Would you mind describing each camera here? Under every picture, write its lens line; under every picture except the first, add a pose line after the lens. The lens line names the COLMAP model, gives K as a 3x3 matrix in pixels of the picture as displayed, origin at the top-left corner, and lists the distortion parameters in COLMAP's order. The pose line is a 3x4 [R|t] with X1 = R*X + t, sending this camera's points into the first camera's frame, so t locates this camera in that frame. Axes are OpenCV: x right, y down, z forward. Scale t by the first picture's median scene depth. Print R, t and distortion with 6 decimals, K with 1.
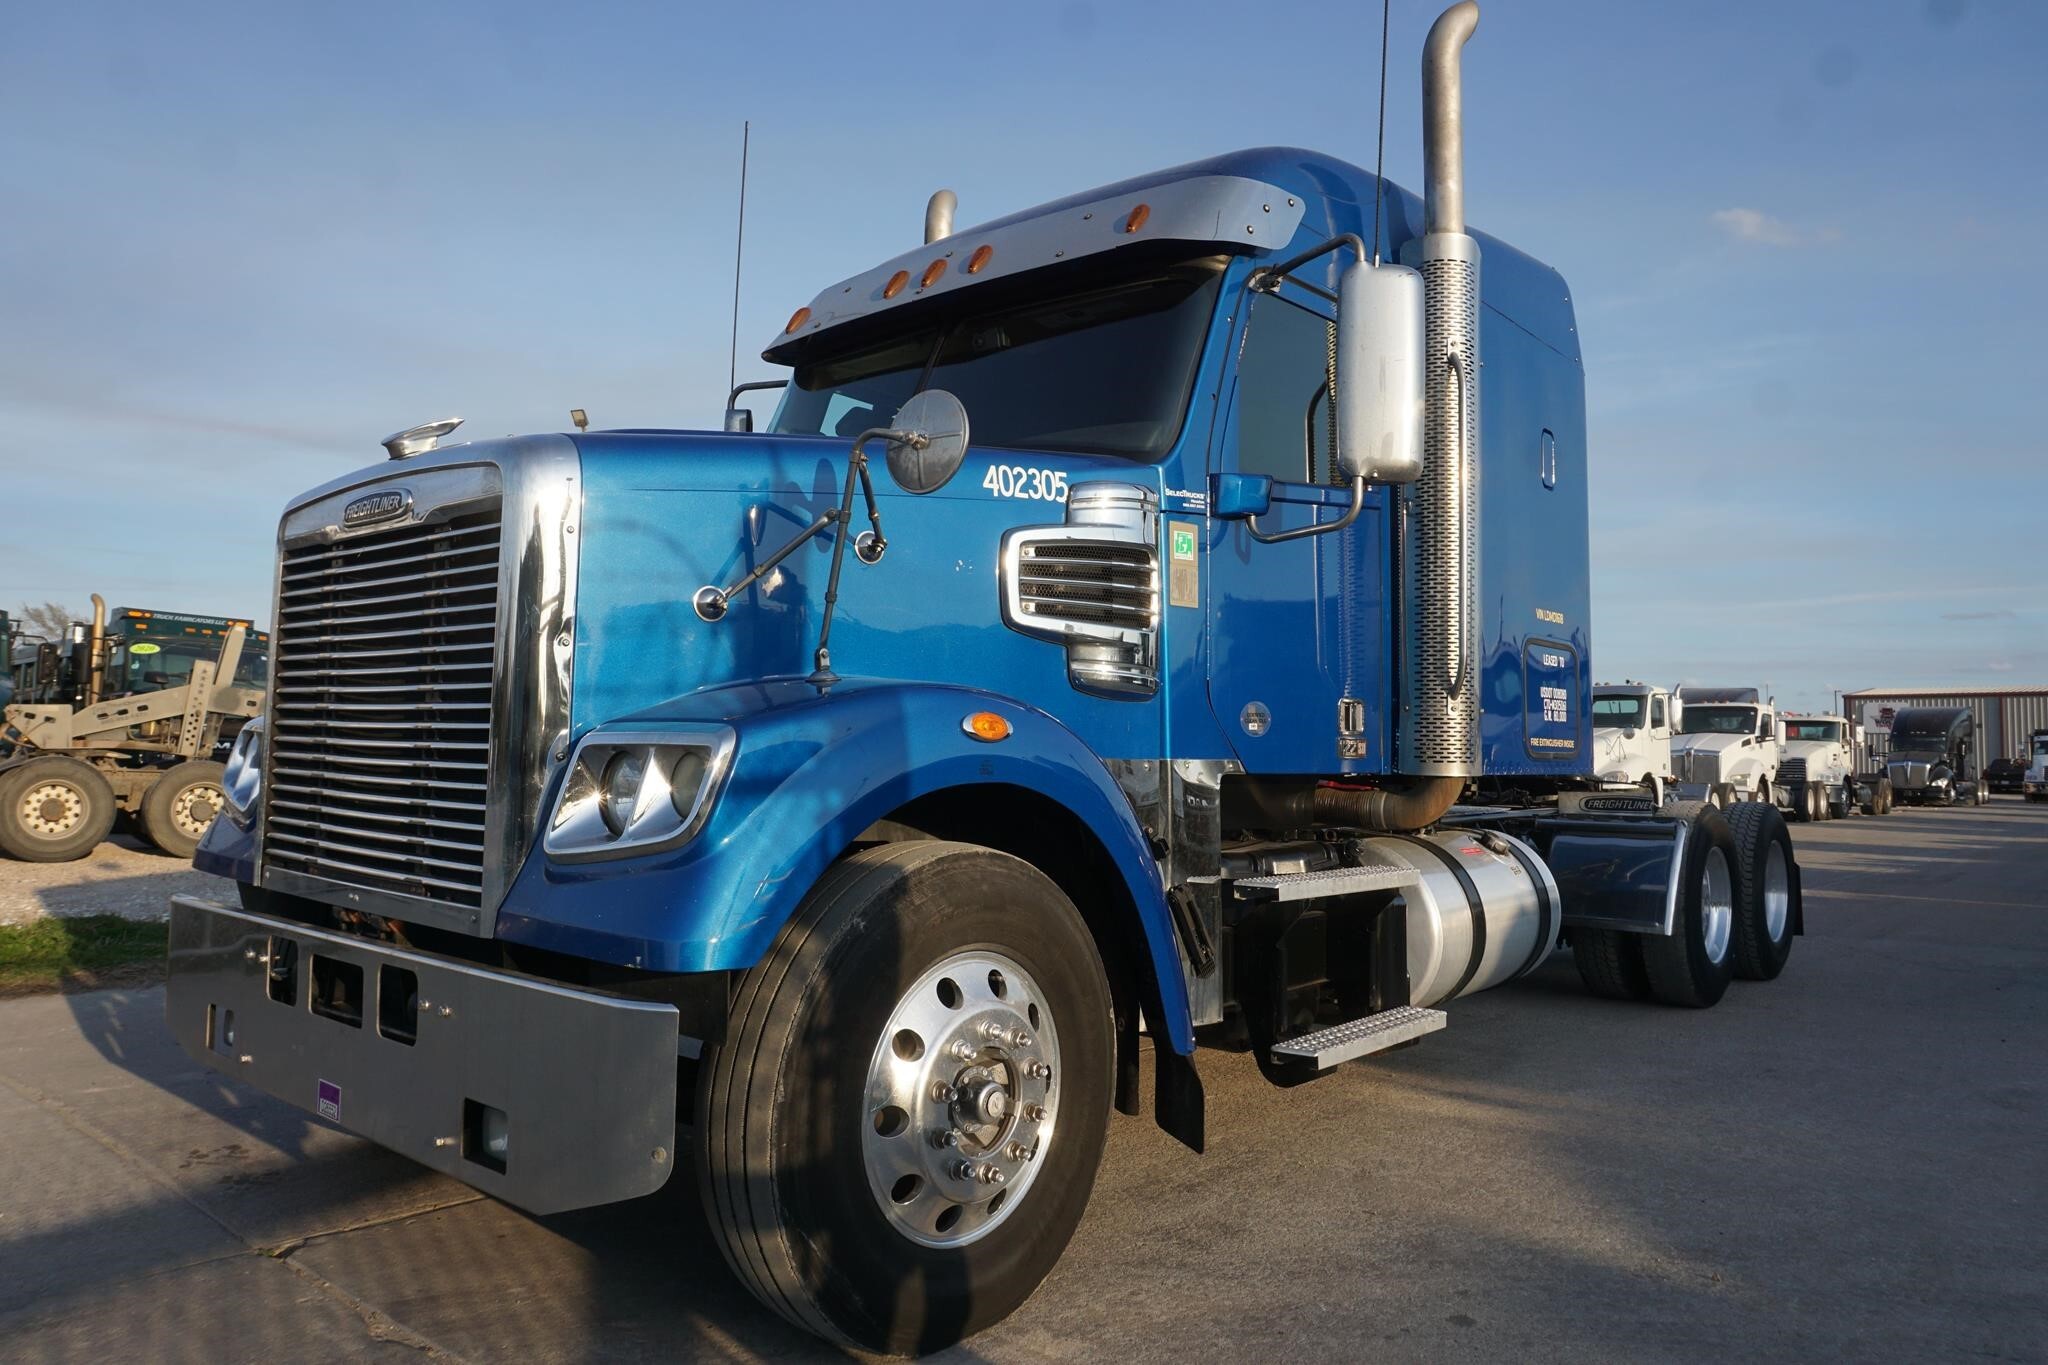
lens RADIAL K [[1367.5, 0, 1024.0], [0, 1367.5, 682.5], [0, 0, 1]] dist [0.000525, -0.000729]
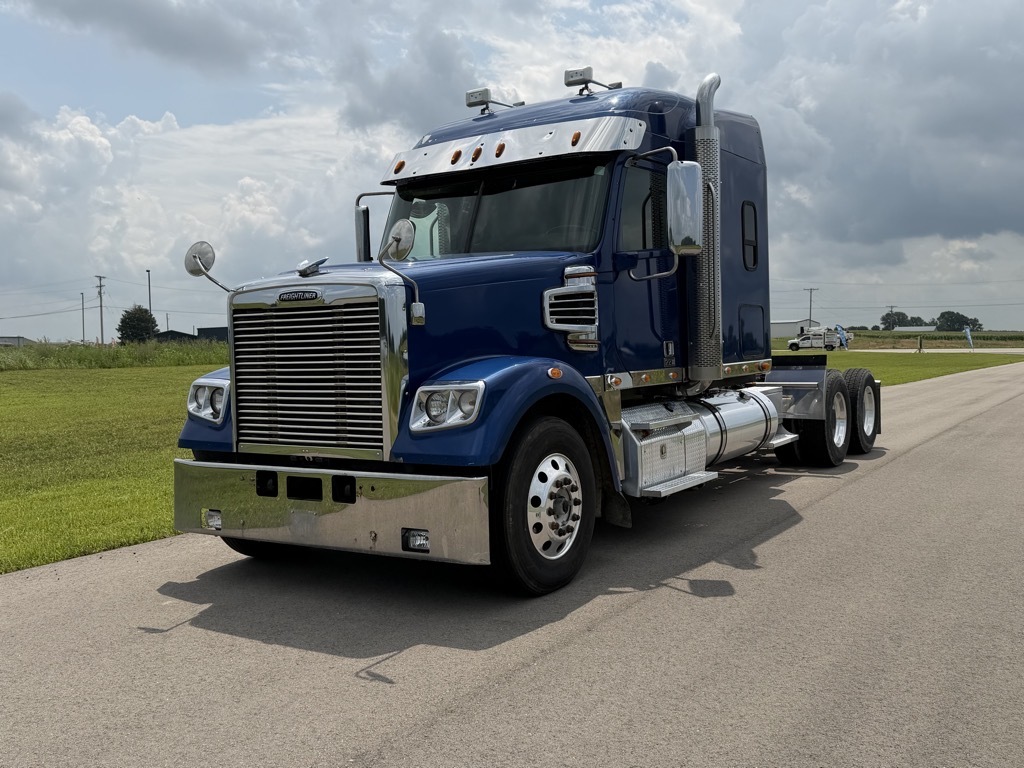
lens RADIAL K [[1018.7, 0, 512.0], [0, 1018.7, 384.0], [0, 0, 1]] dist [0.009691, 0.003284]
pose [[0.988710, -0.051287, 0.140793, -0.365418], [0.037711, 0.994525, 0.097455, -0.135263], [-0.145020, -0.091046, 0.985231, -0.889716]]
